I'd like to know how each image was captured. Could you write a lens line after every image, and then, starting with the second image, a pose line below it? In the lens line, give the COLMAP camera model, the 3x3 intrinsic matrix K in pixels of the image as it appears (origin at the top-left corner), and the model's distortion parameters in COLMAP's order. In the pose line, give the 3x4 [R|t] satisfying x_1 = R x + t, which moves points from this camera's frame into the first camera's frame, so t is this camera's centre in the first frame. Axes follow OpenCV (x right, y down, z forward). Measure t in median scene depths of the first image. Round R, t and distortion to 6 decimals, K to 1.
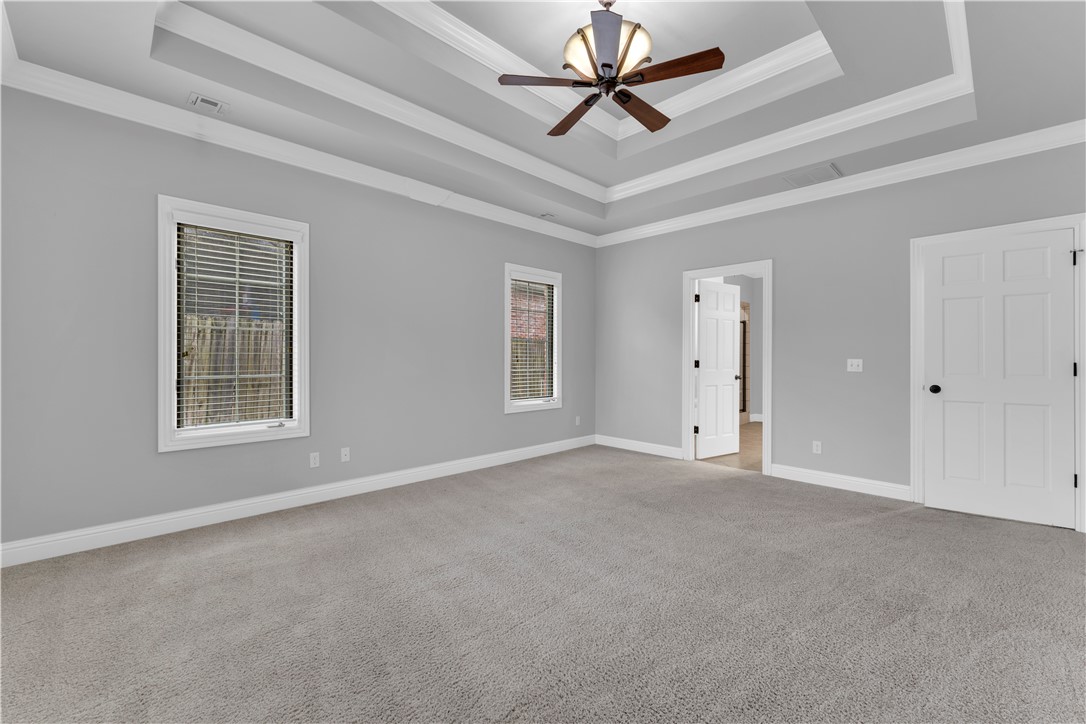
lens RADIAL K [[439.5, 0, 564.1], [0, 439.5, 354.7], [0, 0, 1]] dist [0.003005, -0.000155]
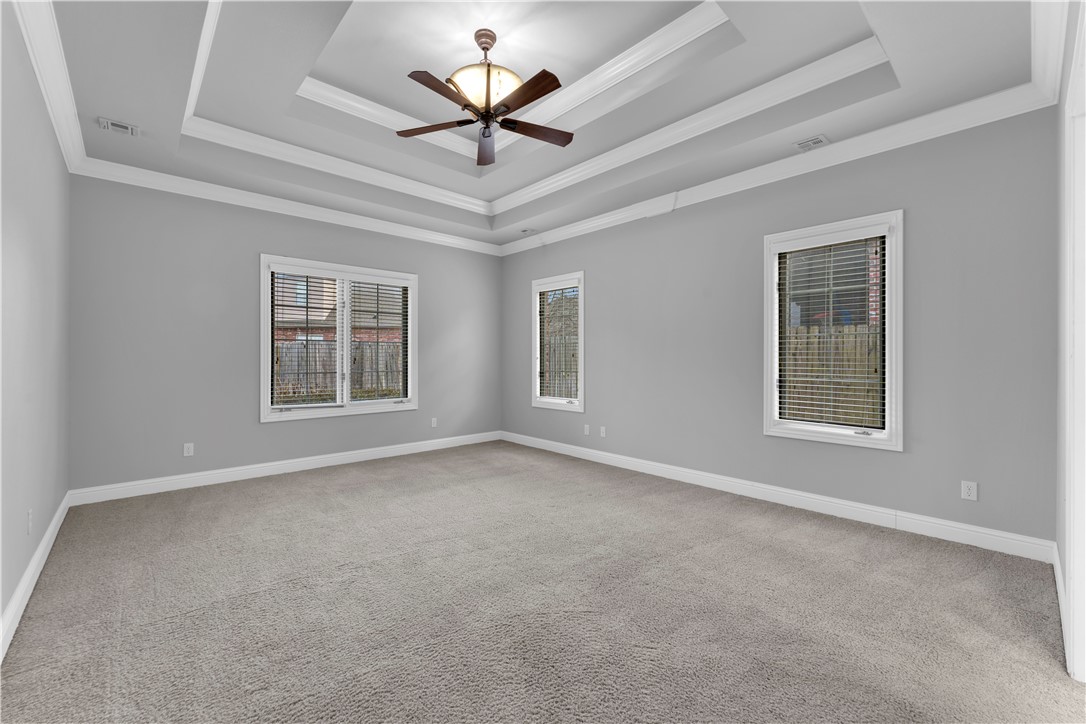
lens RADIAL K [[439.5, 0, 540.8], [0, 439.5, 358.3], [0, 0, 1]] dist [0.003005, -0.000155]
pose [[-0.039958, -0.006242, -0.999182, 0.624428], [0.000271, 0.999980, -0.006258, 0.006428], [0.999201, -0.000521, -0.039955, 0.620451]]
